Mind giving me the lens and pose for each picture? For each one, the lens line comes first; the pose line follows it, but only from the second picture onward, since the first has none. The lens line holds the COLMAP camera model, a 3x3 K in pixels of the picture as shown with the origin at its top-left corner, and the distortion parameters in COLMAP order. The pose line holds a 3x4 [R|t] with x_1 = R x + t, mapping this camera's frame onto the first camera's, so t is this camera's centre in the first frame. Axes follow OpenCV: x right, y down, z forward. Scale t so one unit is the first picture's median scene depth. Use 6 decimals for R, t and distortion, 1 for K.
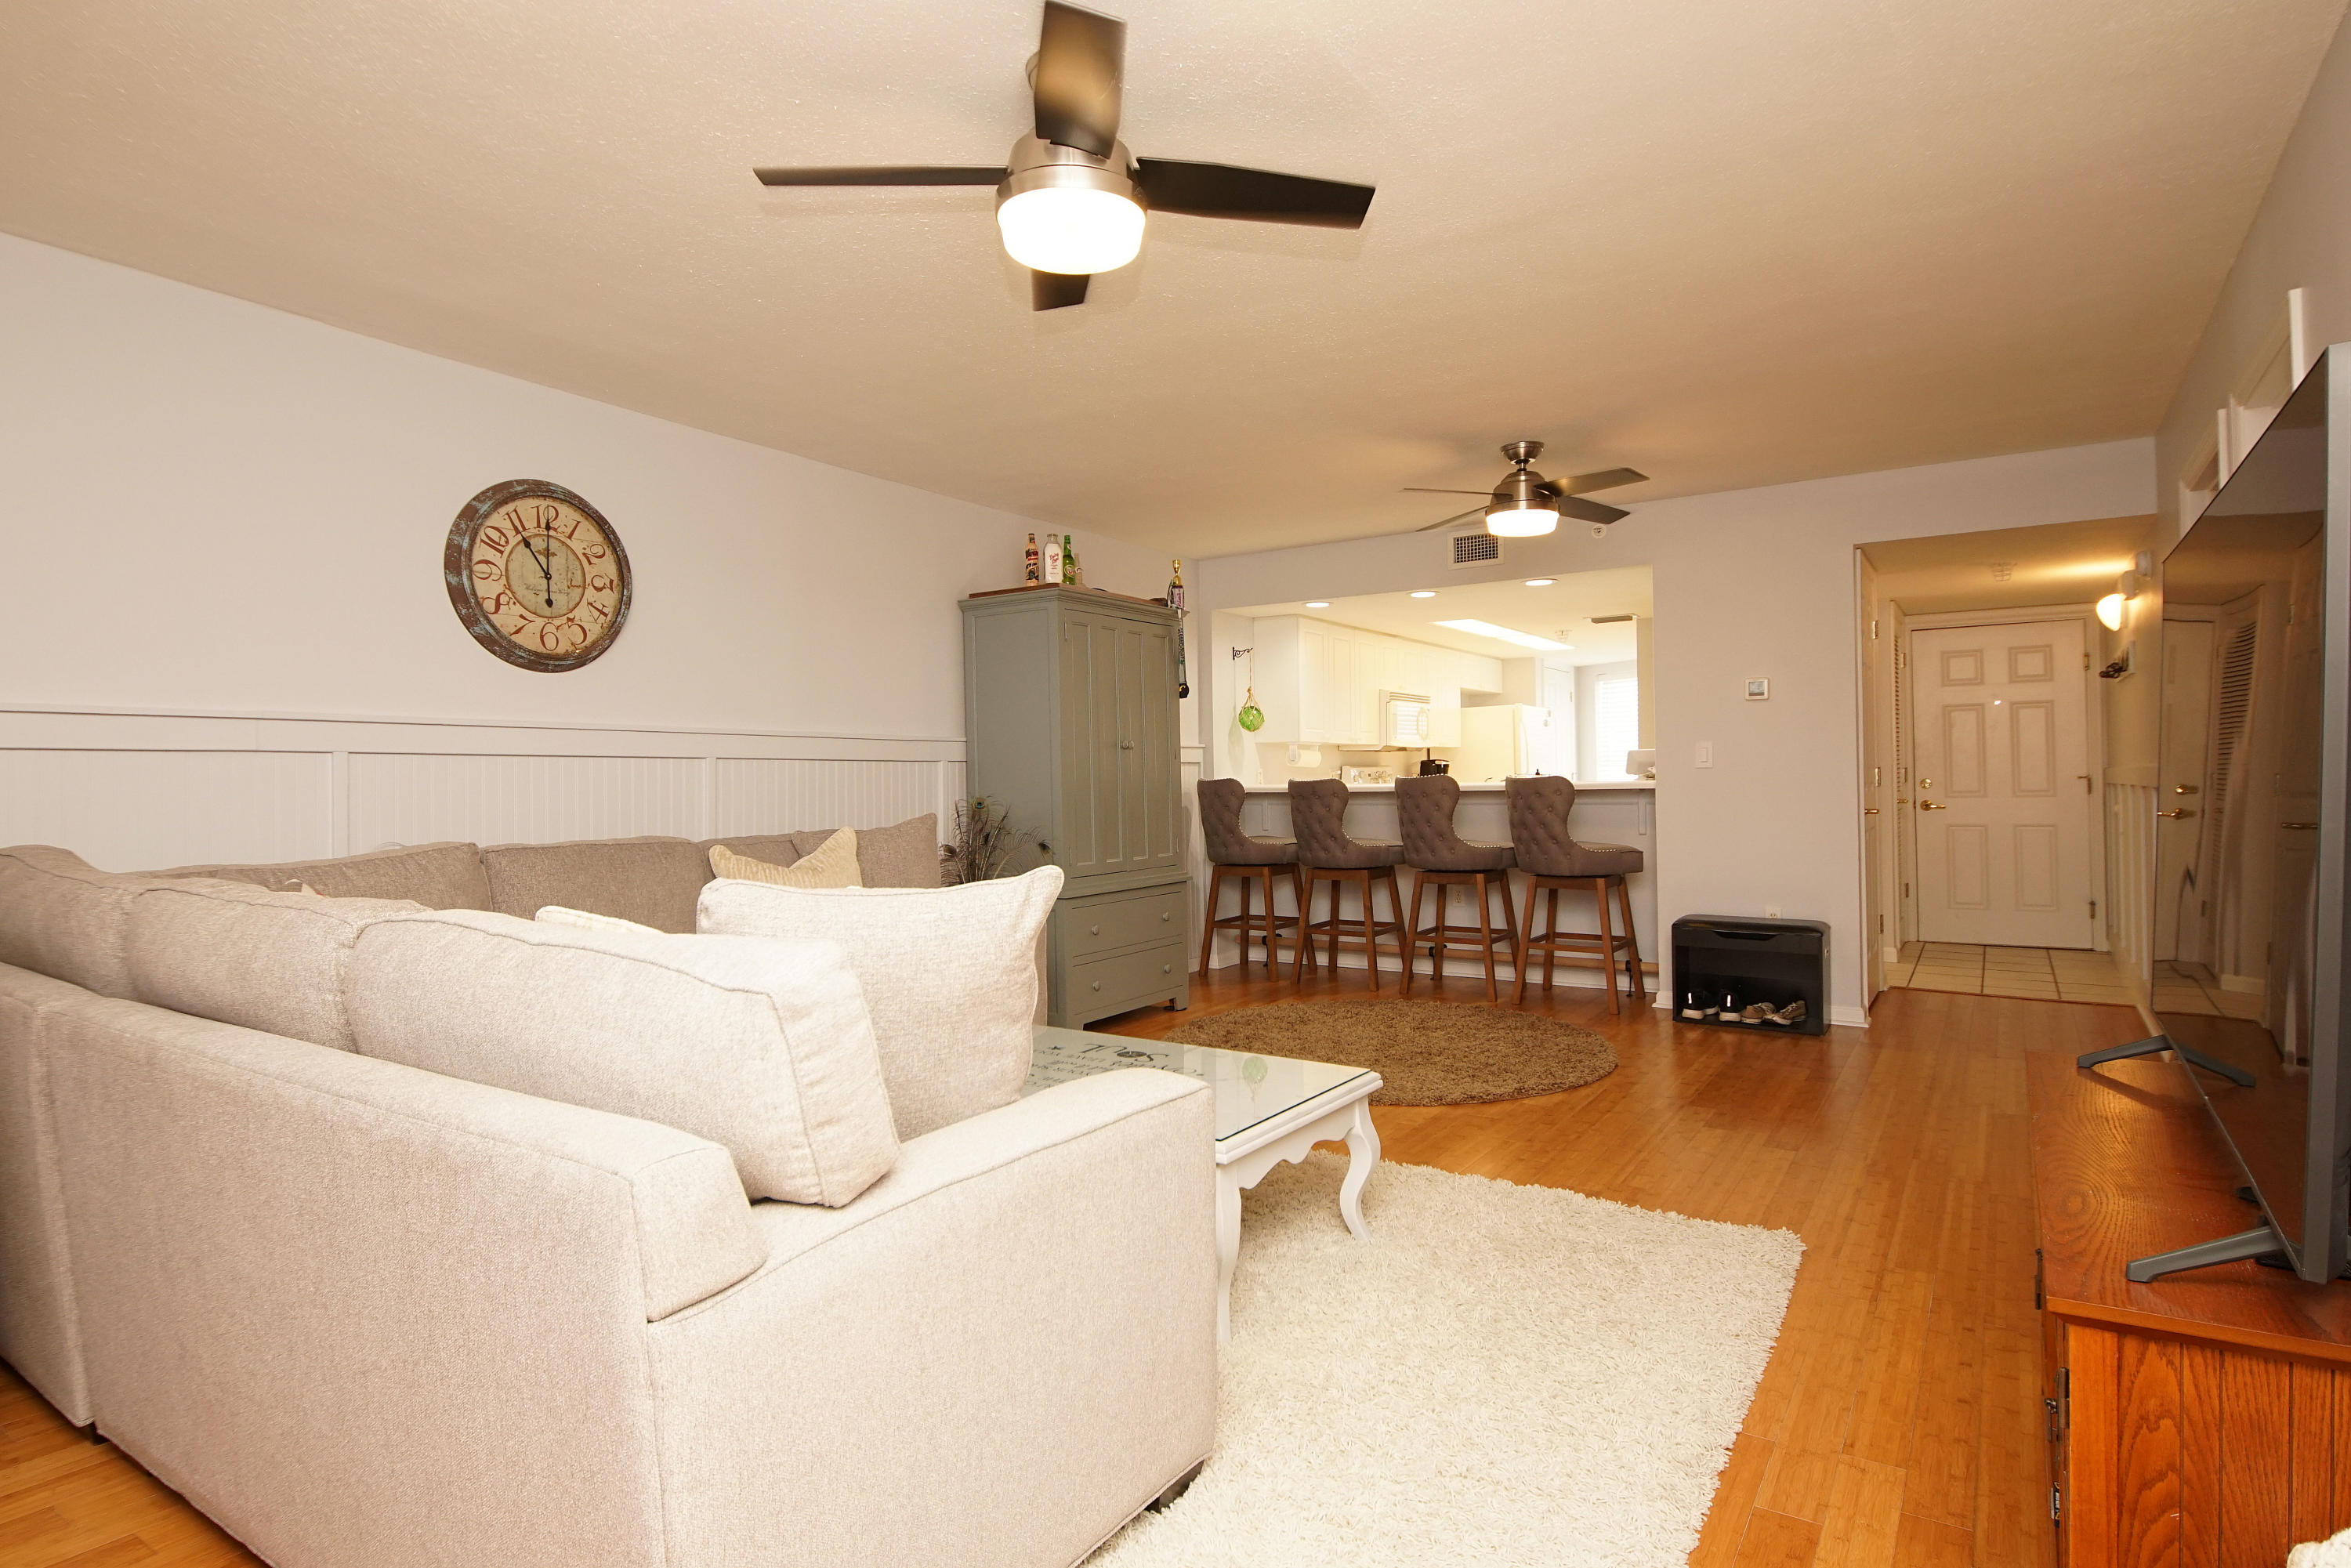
lens RADIAL K [[1256.7, 0, 1159.9], [0, 1256.7, 771.8], [0, 0, 1]] dist [0.028518, -0.030999]
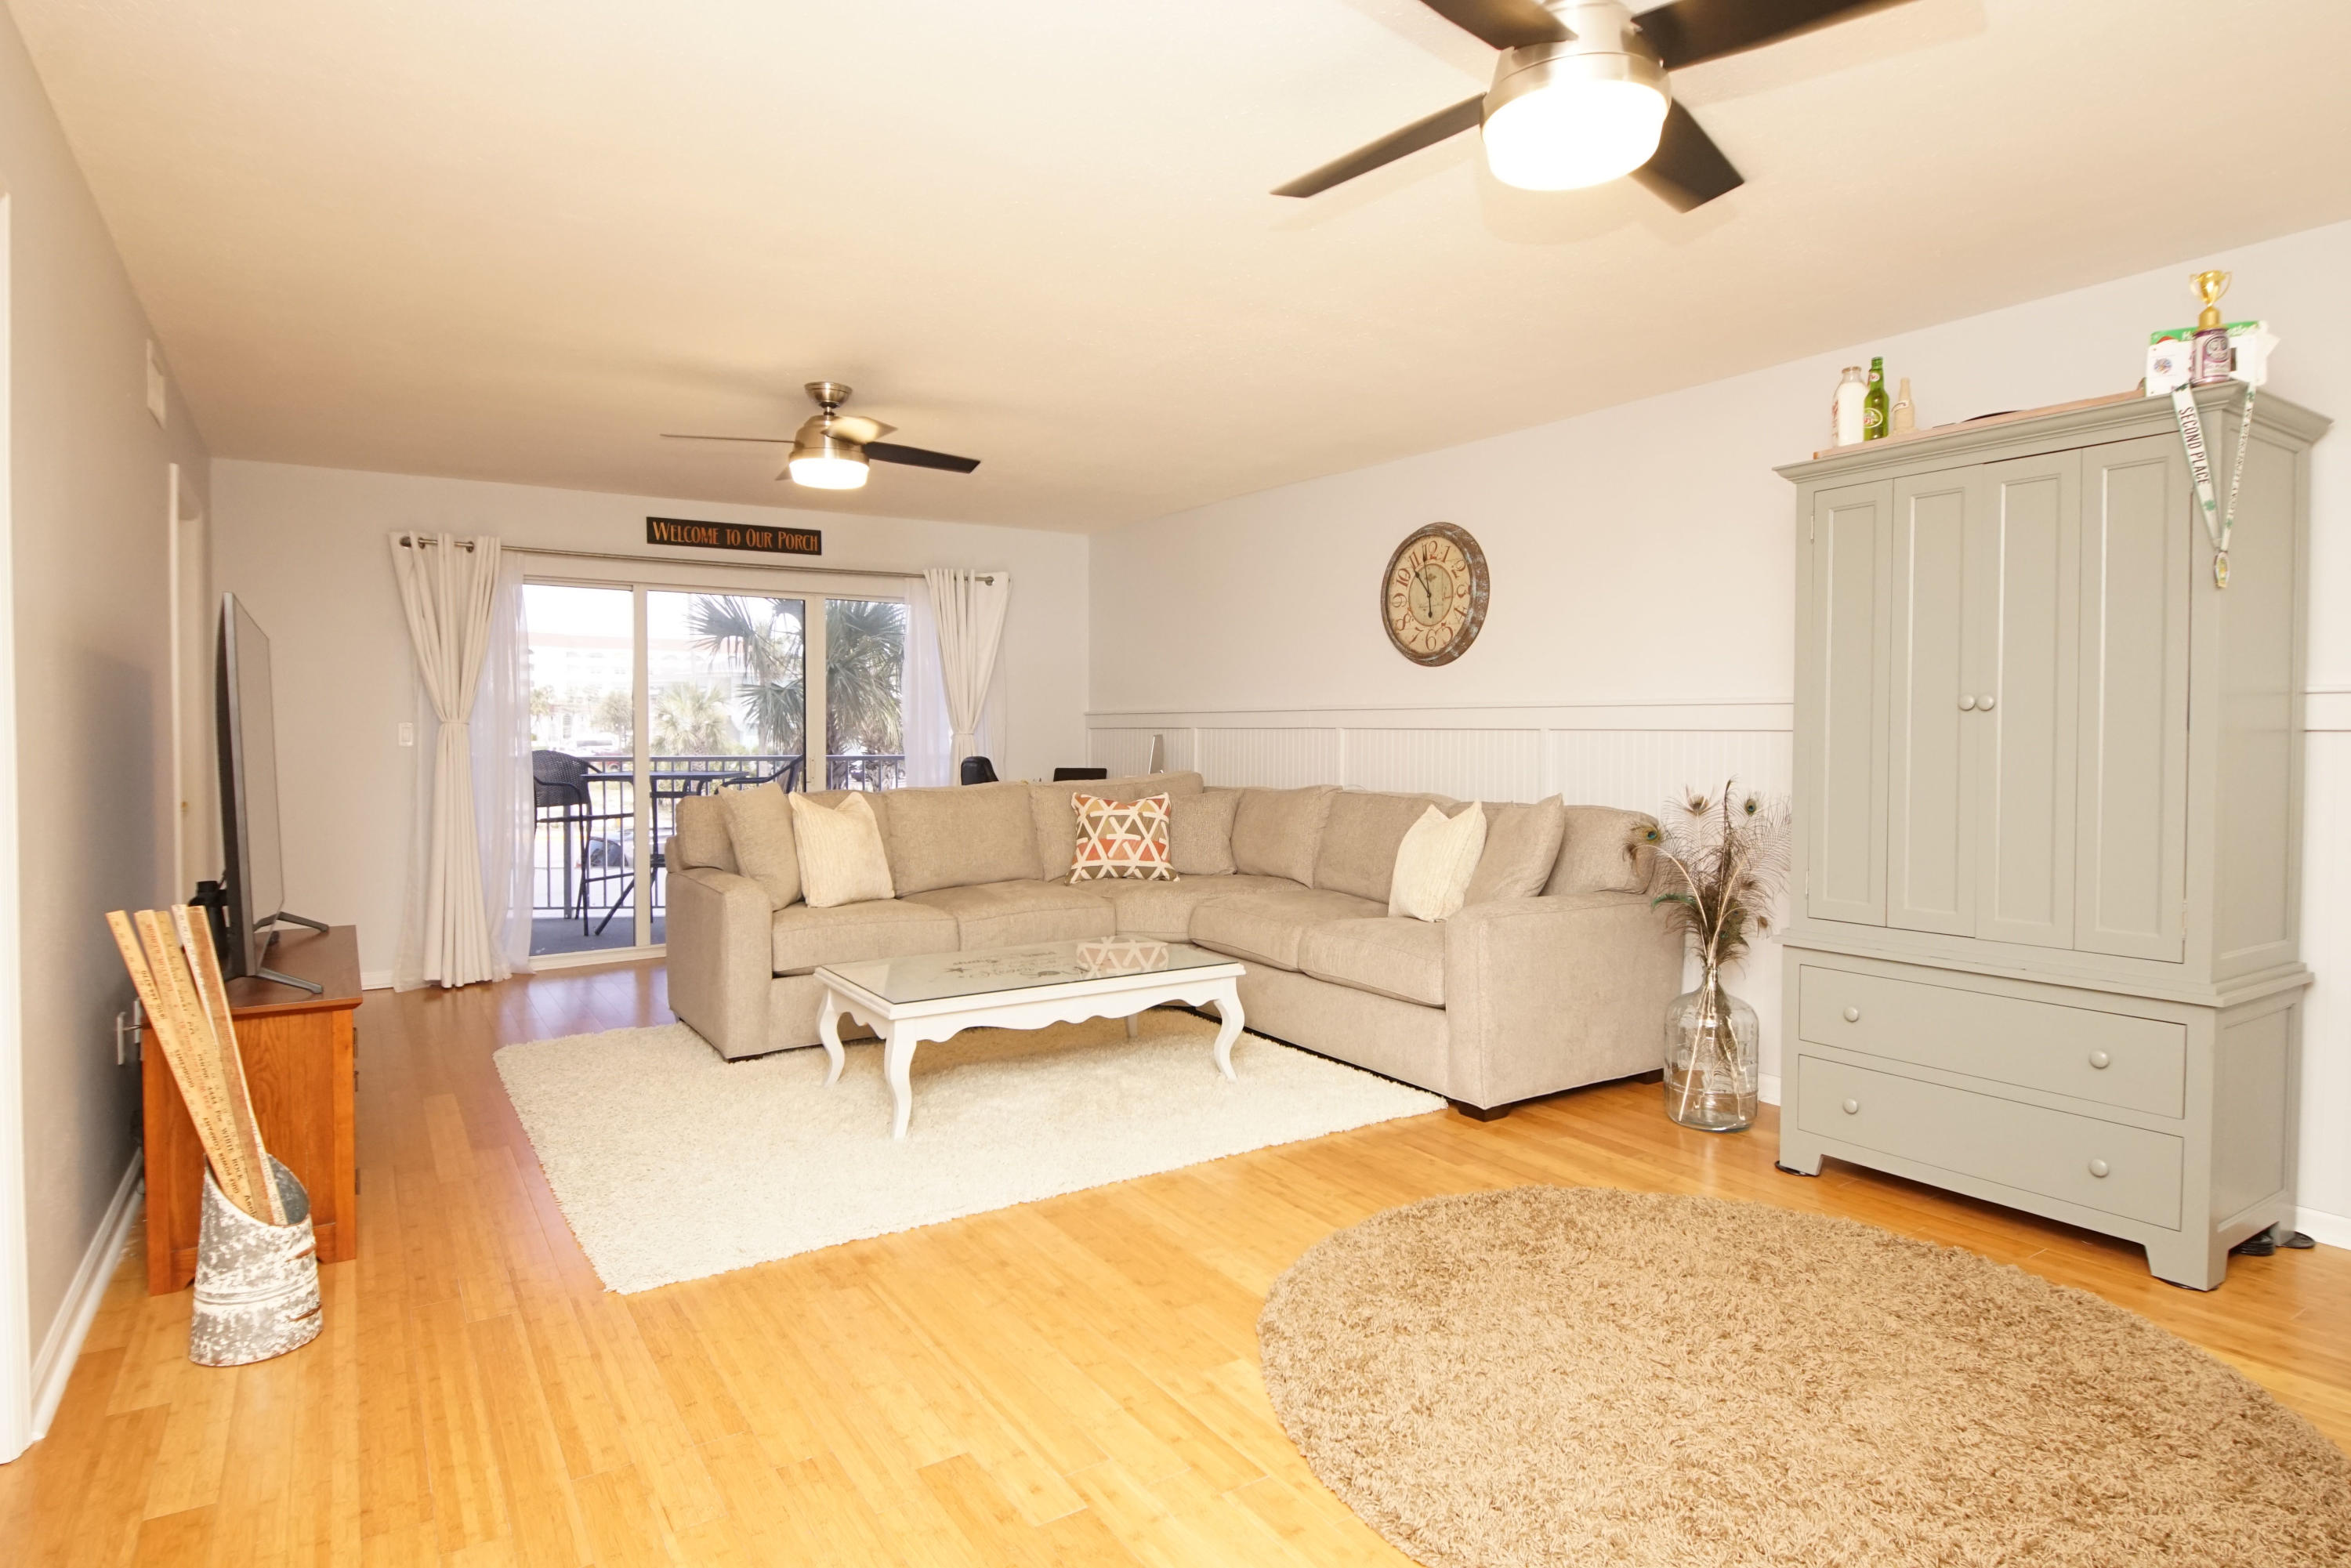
lens RADIAL K [[1256.7, 0, 1160.0], [0, 1256.7, 776.6], [0, 0, 1]] dist [0.028518, -0.030999]
pose [[-0.400305, 0.043167, -0.915365, 0.592755], [0.008557, 0.999022, 0.043369, -0.015503], [0.916342, 0.009528, -0.400284, 0.875471]]
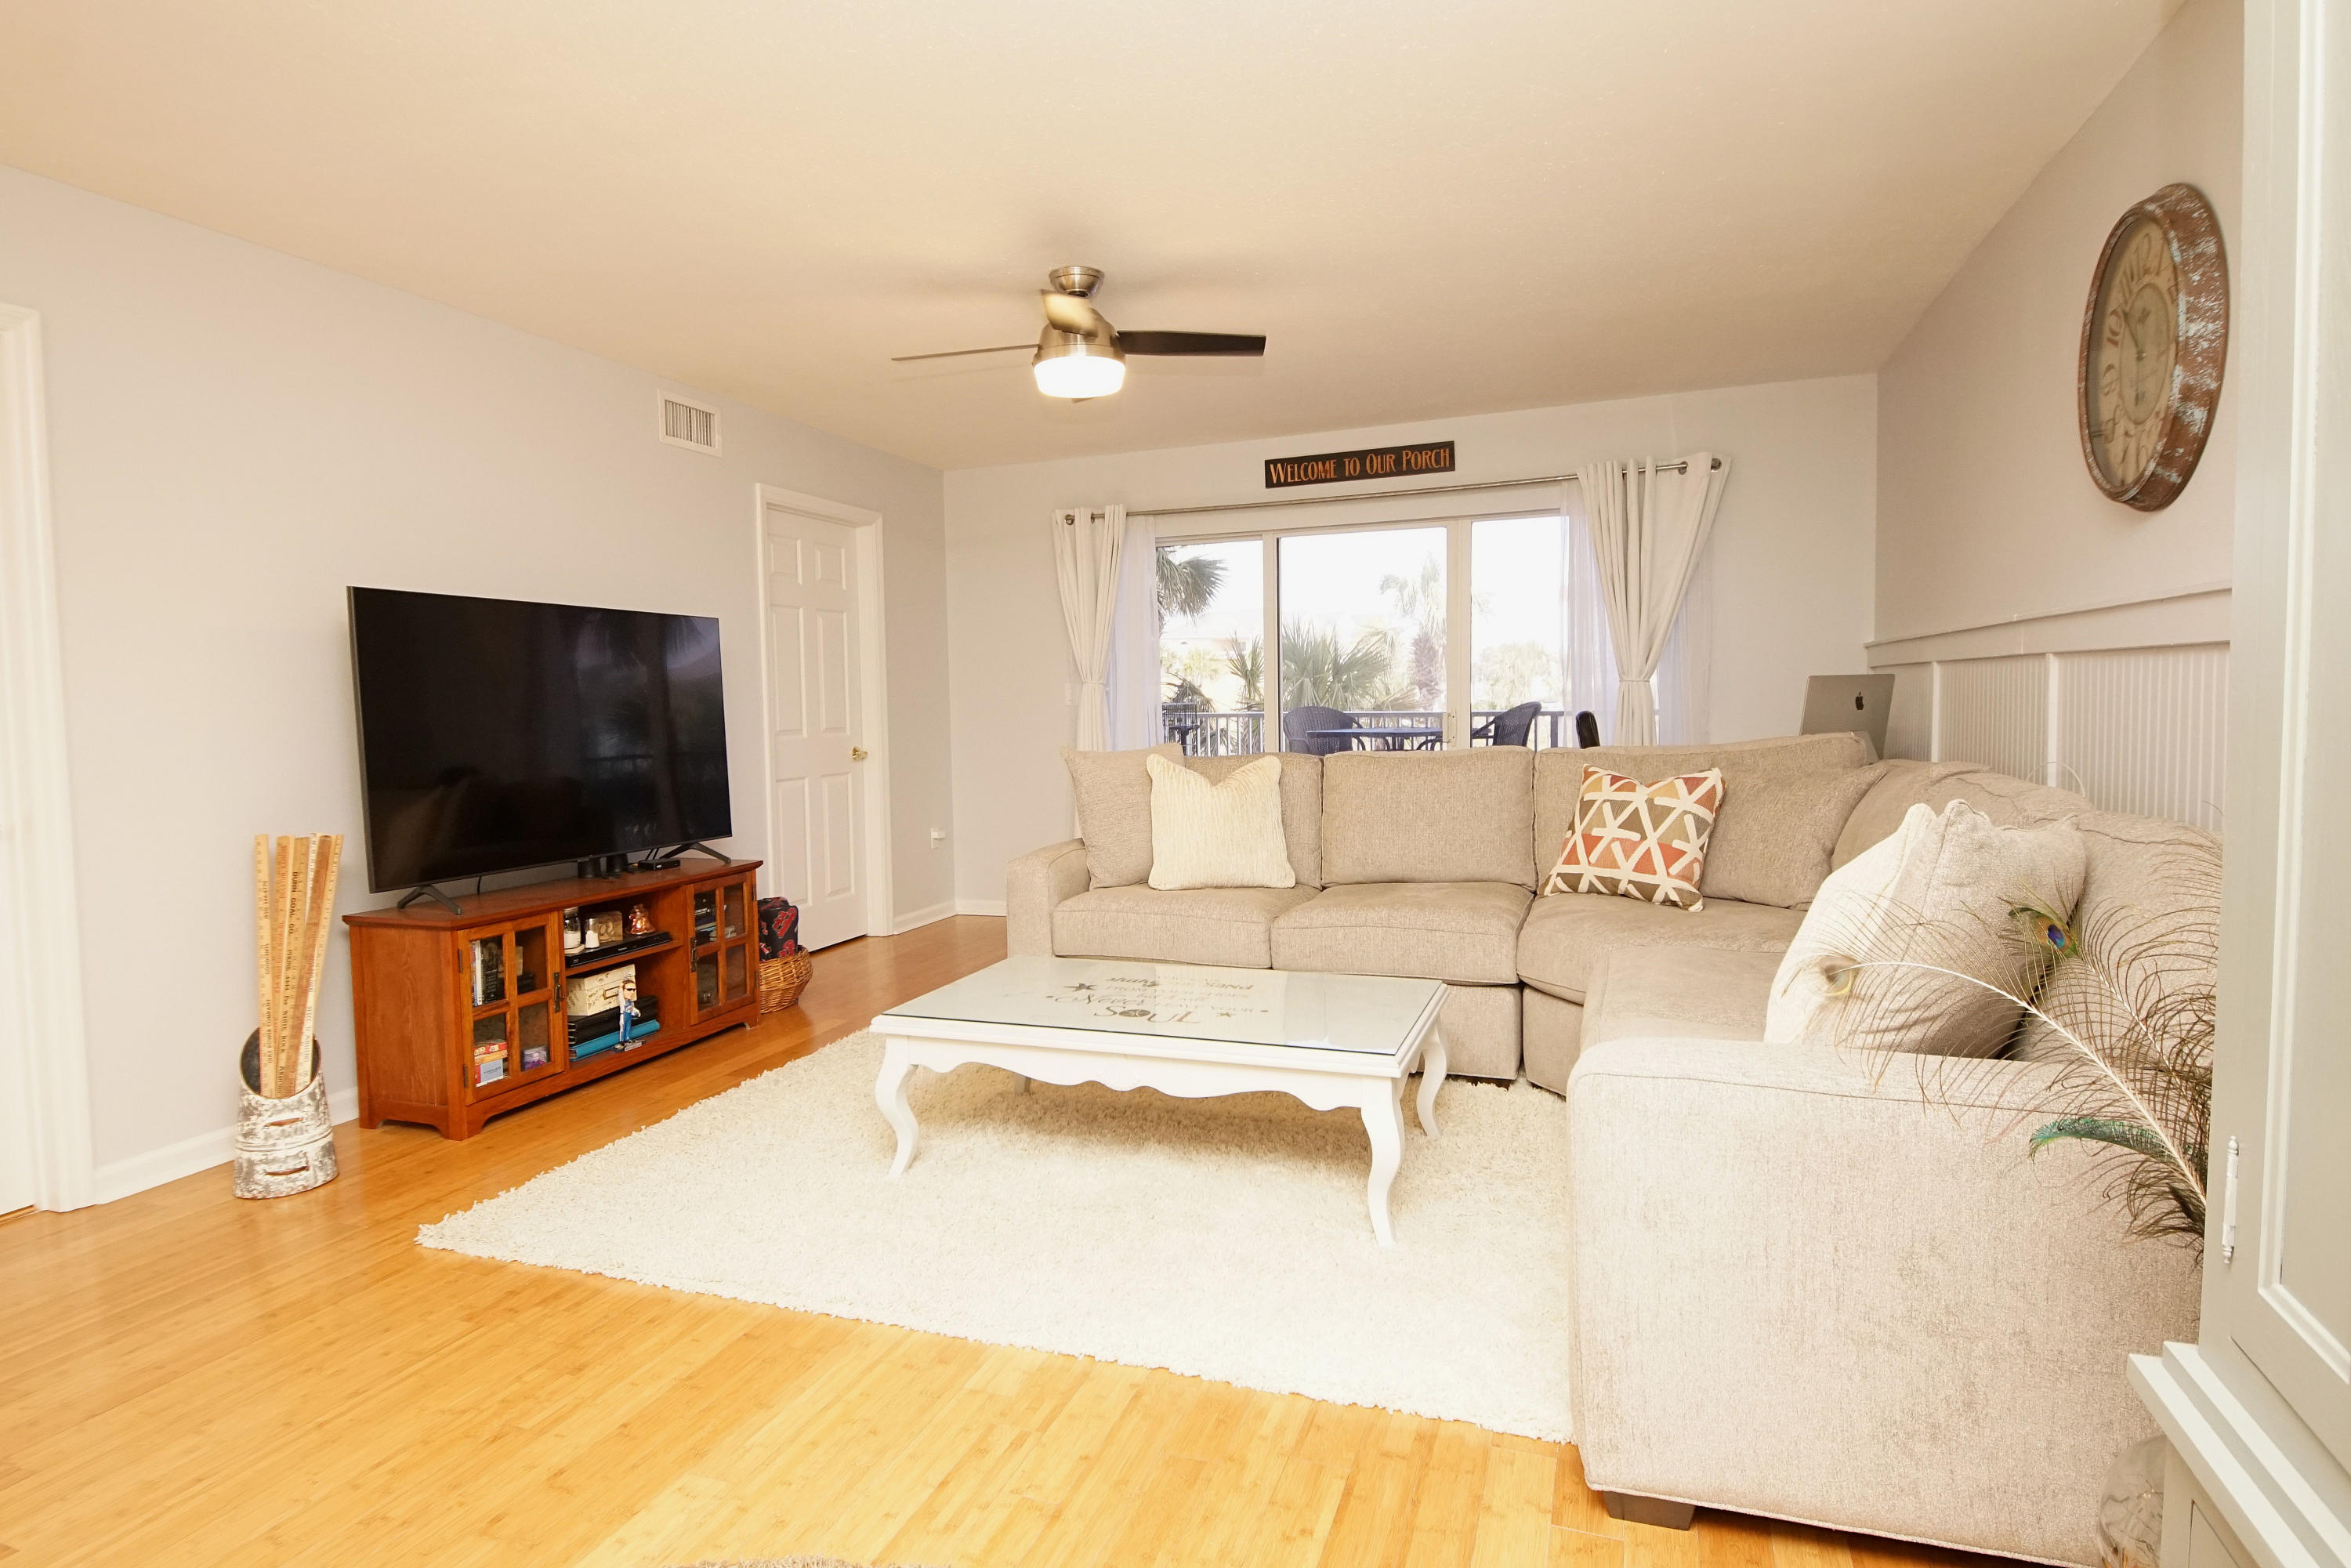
lens RADIAL K [[1256.7, 0, 1156.3], [0, 1256.7, 781.1], [0, 0, 1]] dist [0.028518, -0.030999]
pose [[-0.971456, 0.046548, -0.232610, 0.091495], [0.032640, 0.997461, 0.063288, -0.001939], [0.234965, 0.053889, -0.970509, 1.027387]]
